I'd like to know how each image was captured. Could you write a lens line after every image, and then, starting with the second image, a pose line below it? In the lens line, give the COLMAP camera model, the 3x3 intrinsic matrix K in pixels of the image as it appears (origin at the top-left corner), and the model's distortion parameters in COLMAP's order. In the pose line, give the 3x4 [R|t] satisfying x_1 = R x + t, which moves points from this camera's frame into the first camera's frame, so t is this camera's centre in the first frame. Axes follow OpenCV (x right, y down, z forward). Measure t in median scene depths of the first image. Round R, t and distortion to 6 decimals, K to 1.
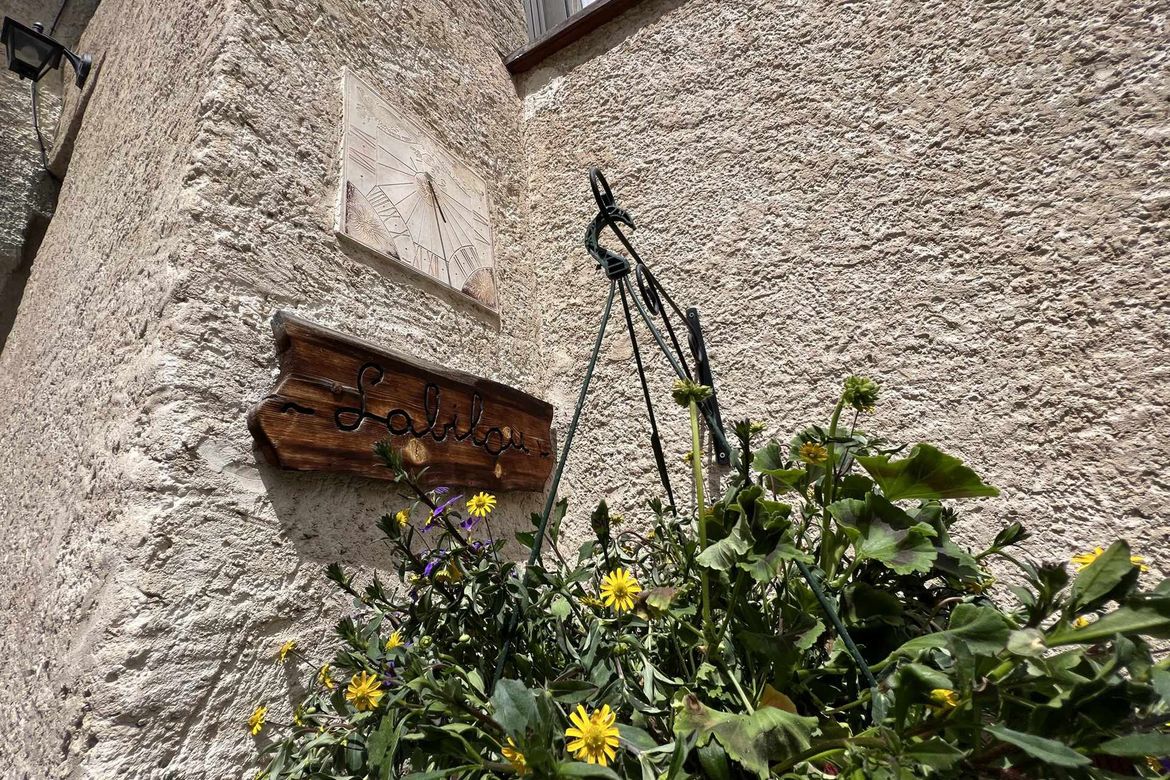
lens RADIAL K [[473.6, 0, 586.2], [0, 473.6, 390.8], [0, 0, 1]] dist [-0.000017, 0.000060]
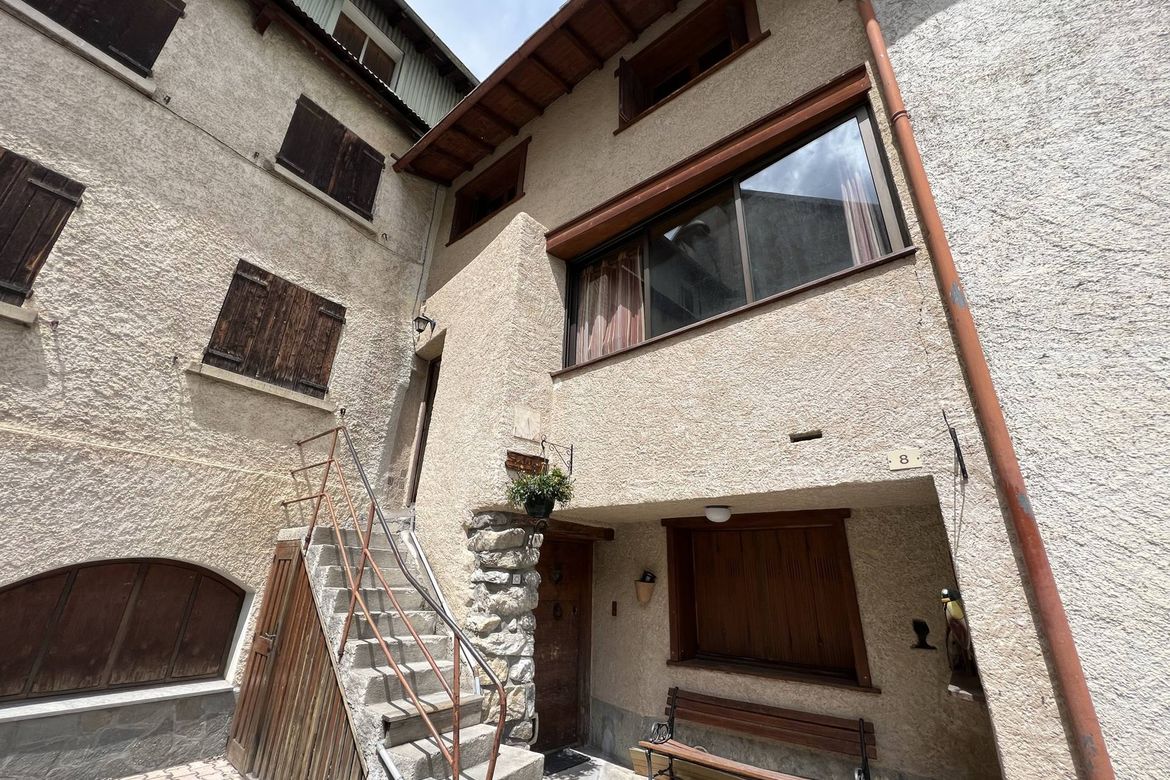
lens RADIAL K [[473.6, 0, 584.5], [0, 473.6, 389.5], [0, 0, 1]] dist [-0.000017, 0.000060]
pose [[0.956201, 0.036781, -0.290391, 2.467938], [-0.048505, 0.998268, -0.033277, -0.809586], [0.288664, 0.045905, 0.956329, -5.390294]]
